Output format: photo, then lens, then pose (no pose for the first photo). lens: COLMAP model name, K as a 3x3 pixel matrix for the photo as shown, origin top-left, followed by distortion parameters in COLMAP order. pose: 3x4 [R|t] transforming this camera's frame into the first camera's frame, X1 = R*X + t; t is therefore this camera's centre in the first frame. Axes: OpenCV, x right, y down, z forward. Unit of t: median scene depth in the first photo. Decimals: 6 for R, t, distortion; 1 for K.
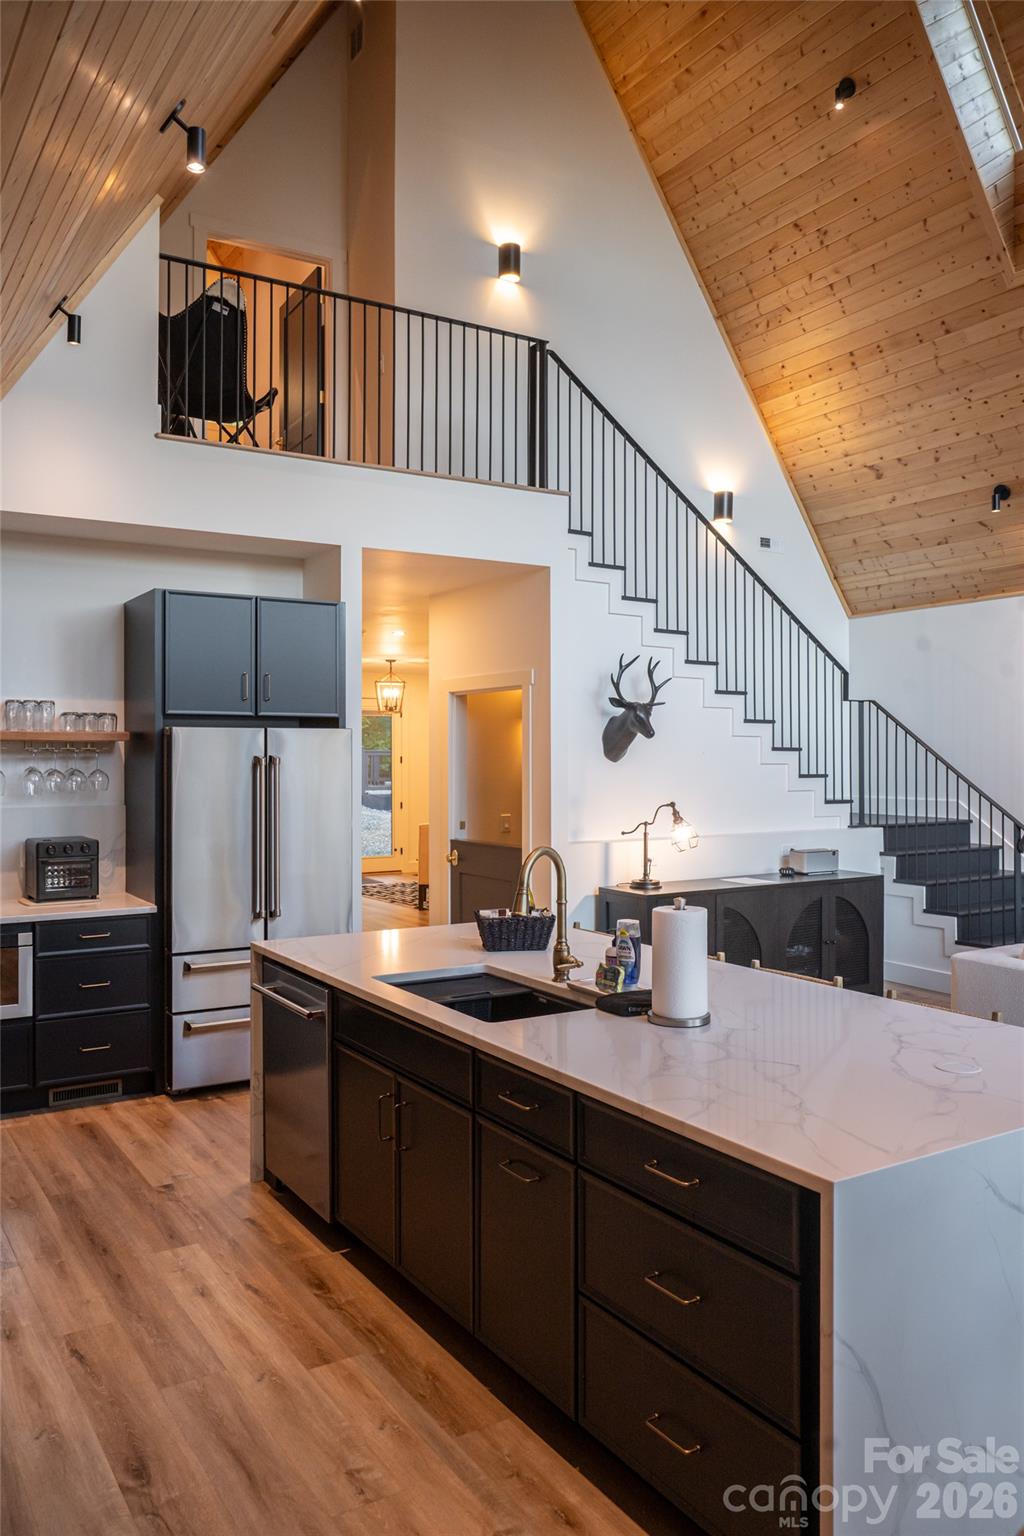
lens RADIAL K [[1161.0, 0, 511.7], [0, 1161.0, 751.7], [0, 0, 1]] dist [-0.007149, 0.000475]
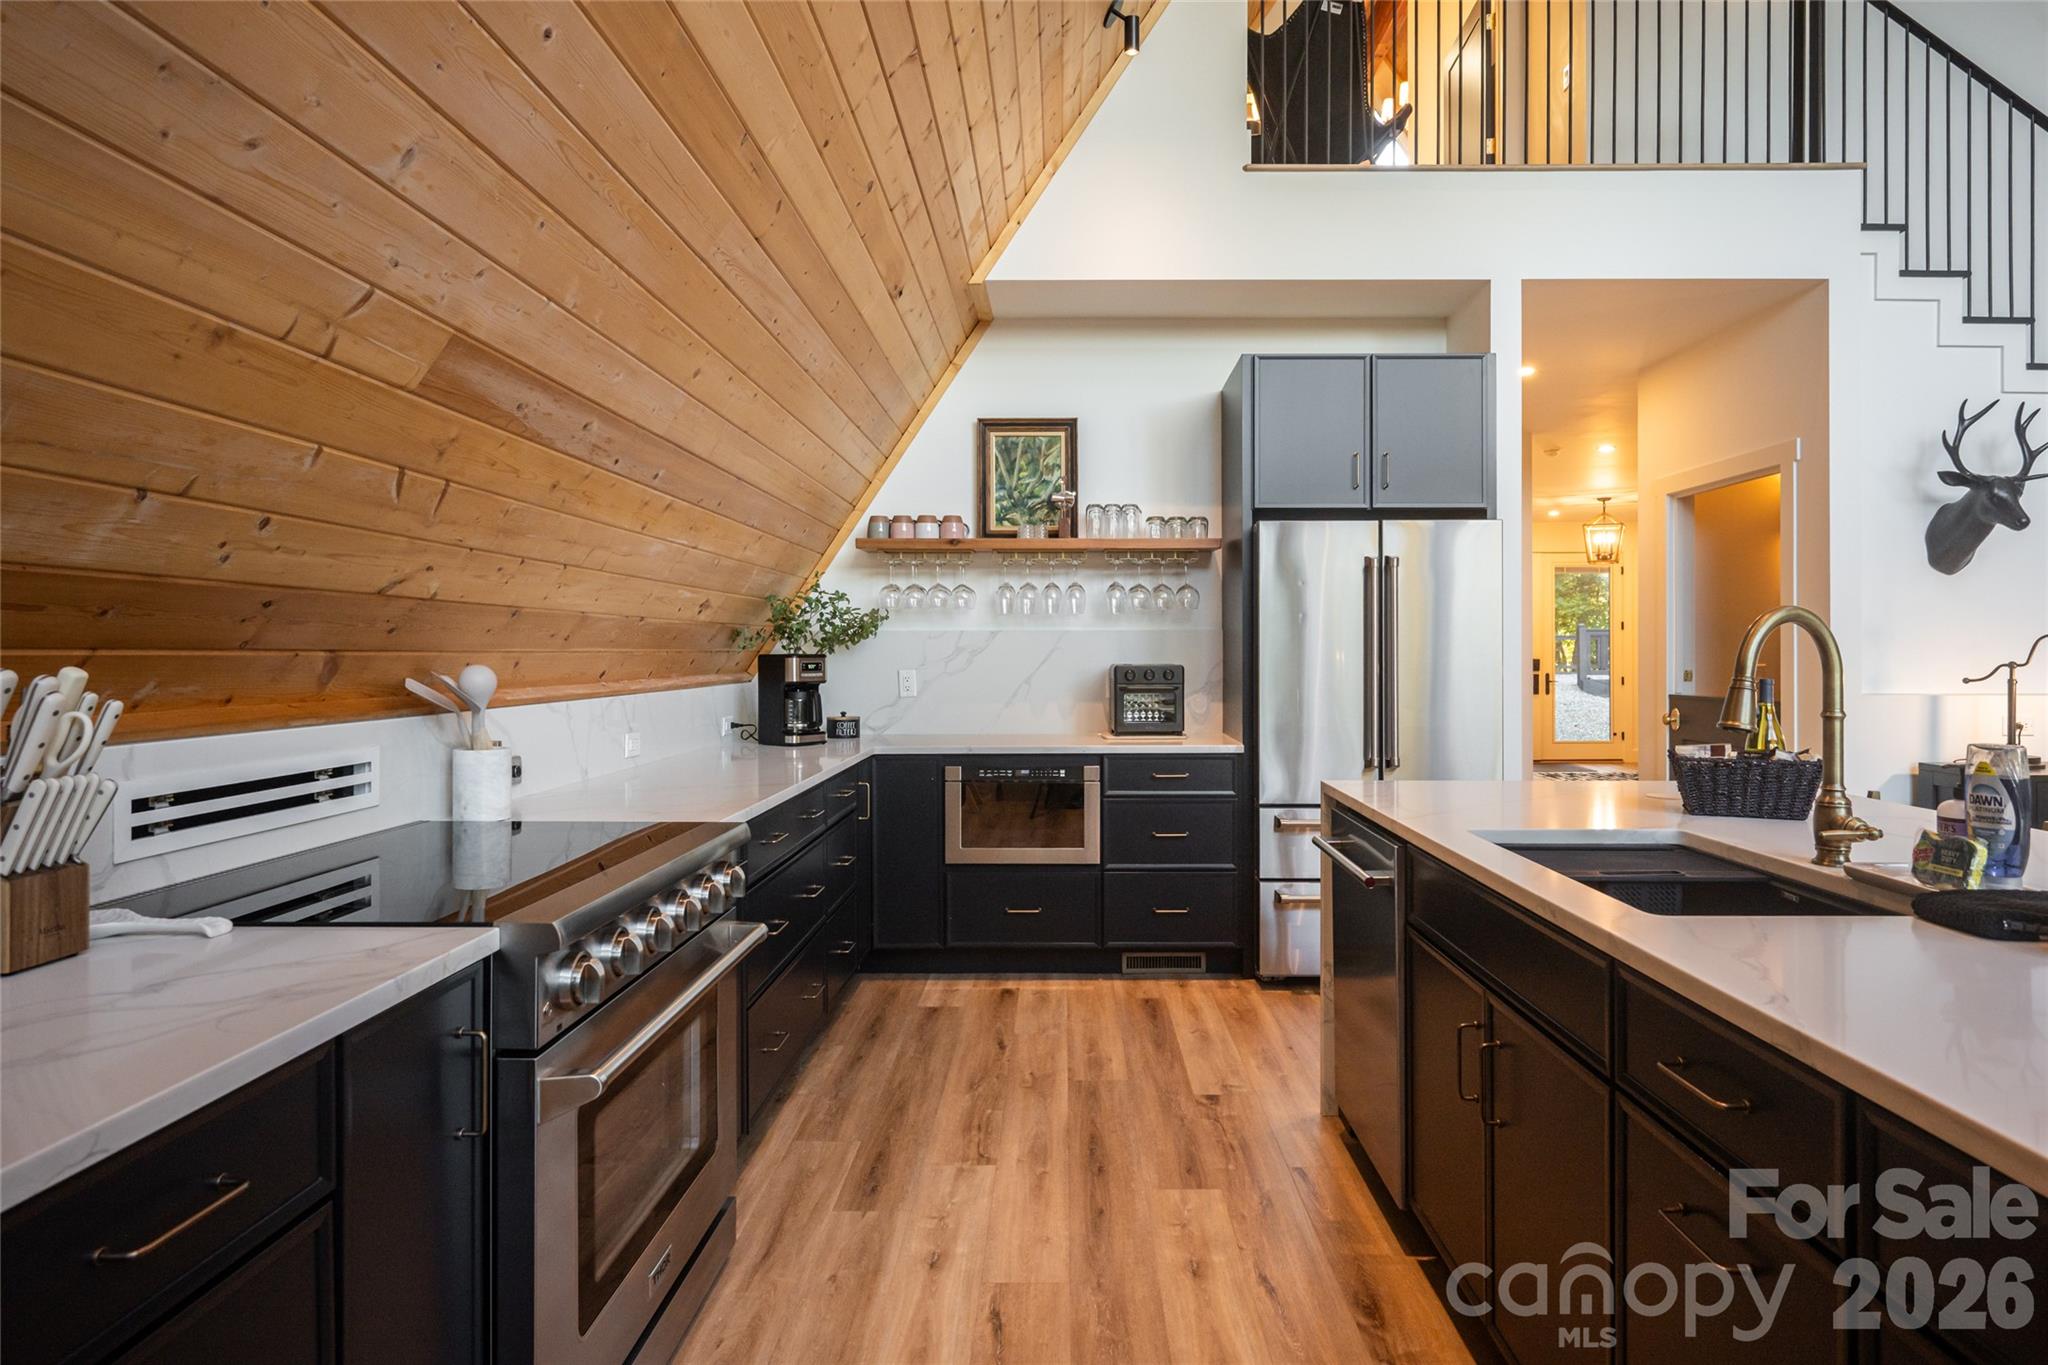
lens RADIAL K [[1164.0, 0, 1062.4], [0, 1164.0, 652.1], [0, 0, 1]] dist [0.002000, -0.000419]
pose [[0.847942, -0.000406, -0.530090, 0.018072], [0.001783, 0.999996, 0.002086, 0.067017], [0.530087, -0.002714, 0.847939, 0.246327]]
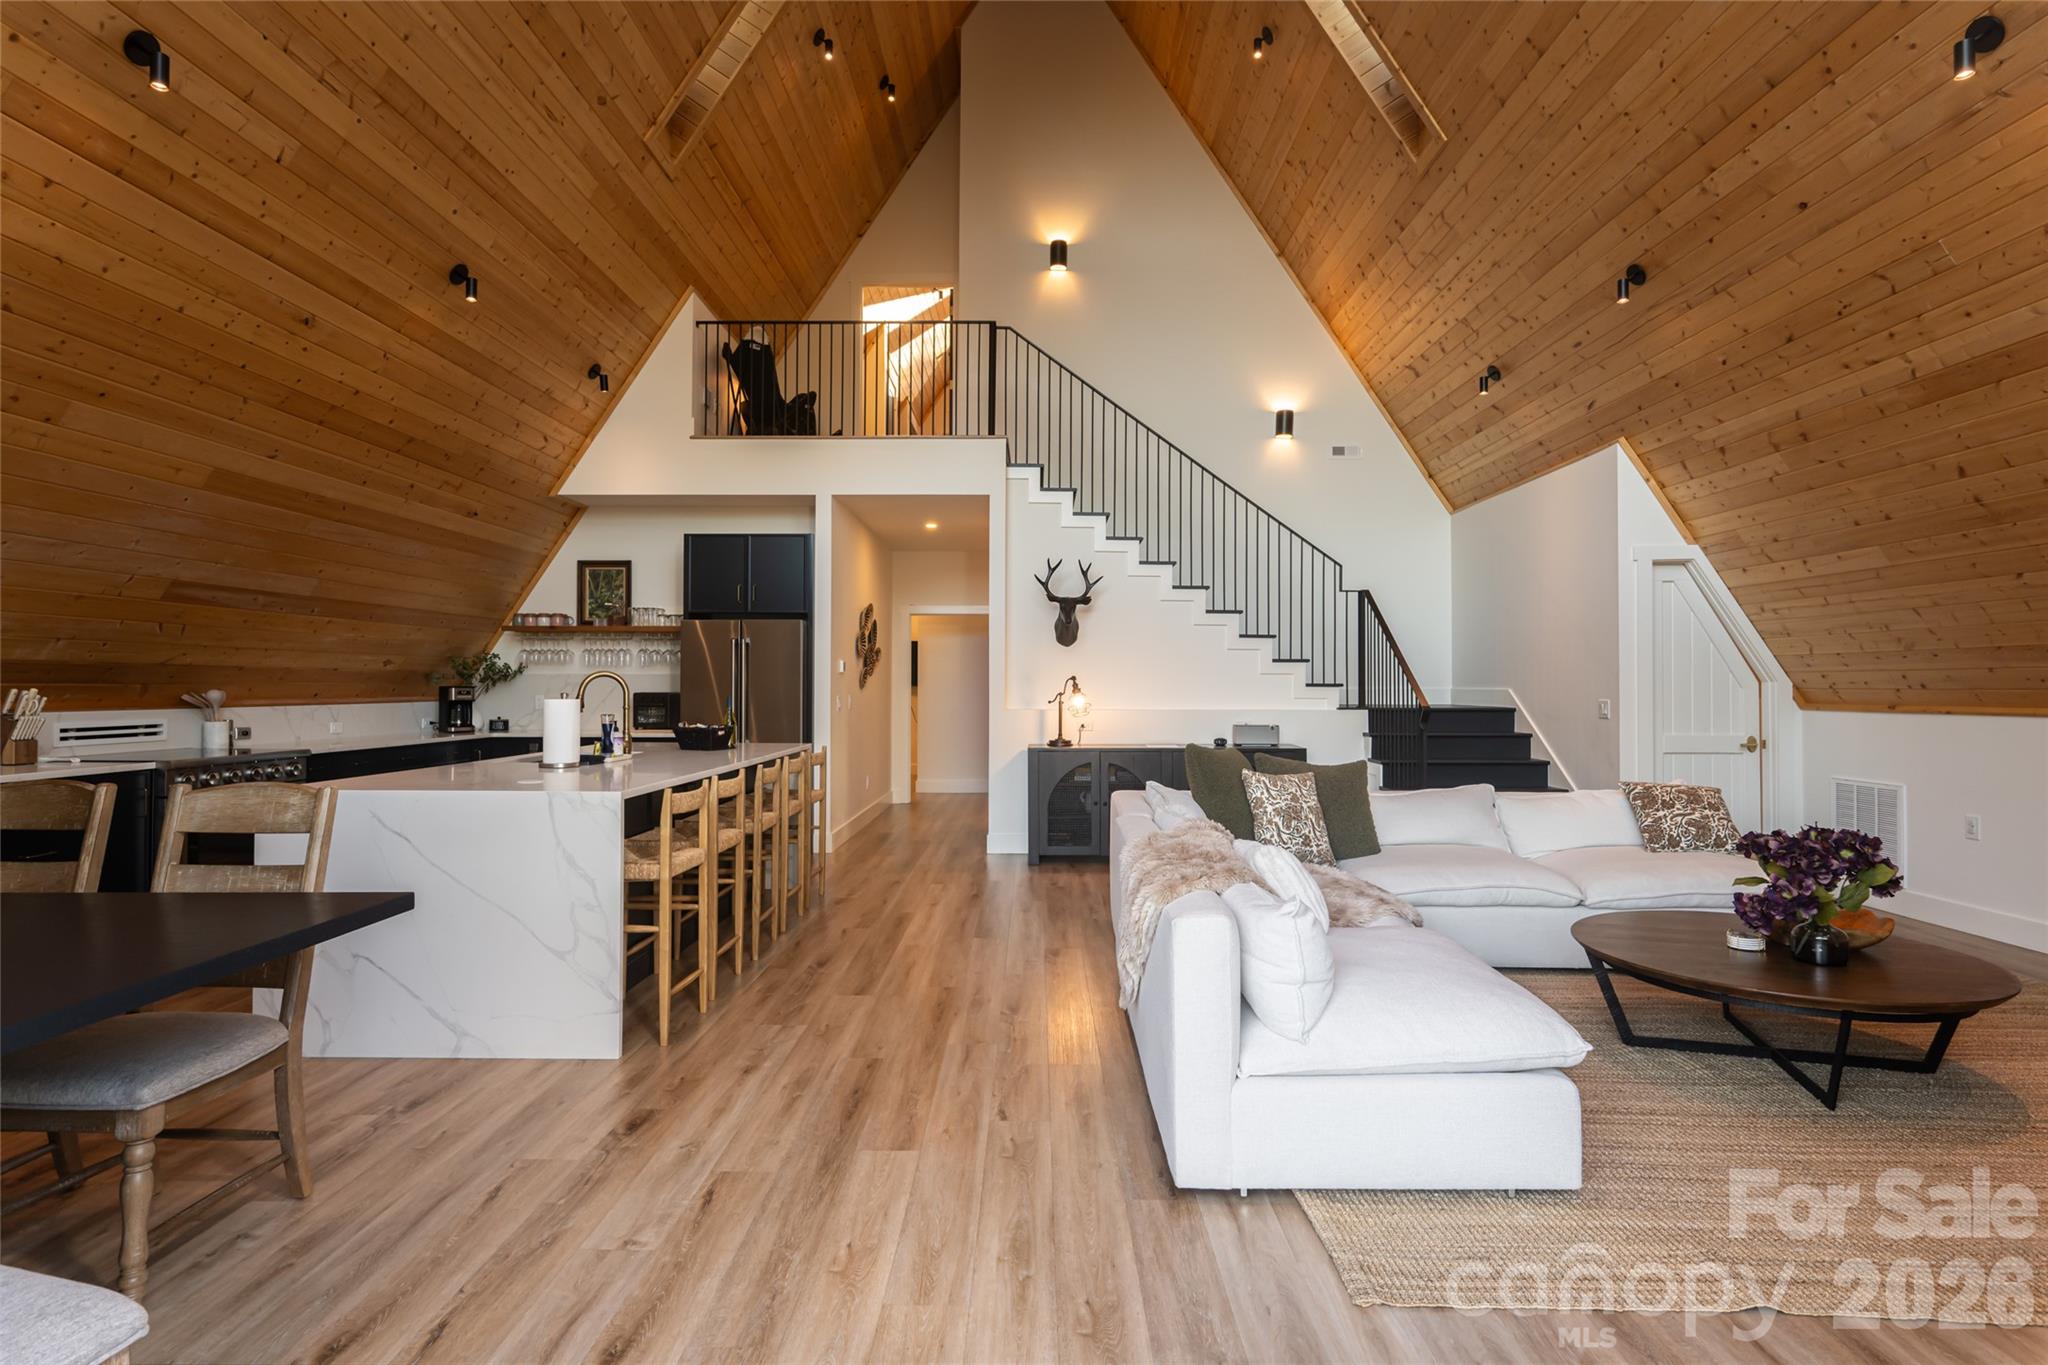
lens RADIAL K [[1012.4, 0, 1018.4], [0, 1012.4, 678.3], [0, 0, 1]] dist [-0.001347, -0.000906]
pose [[0.841108, -0.001411, -0.540866, 0.842811], [-0.001876, 0.999983, -0.005526, 0.065284], [0.540865, 0.005662, 0.841091, 0.083727]]
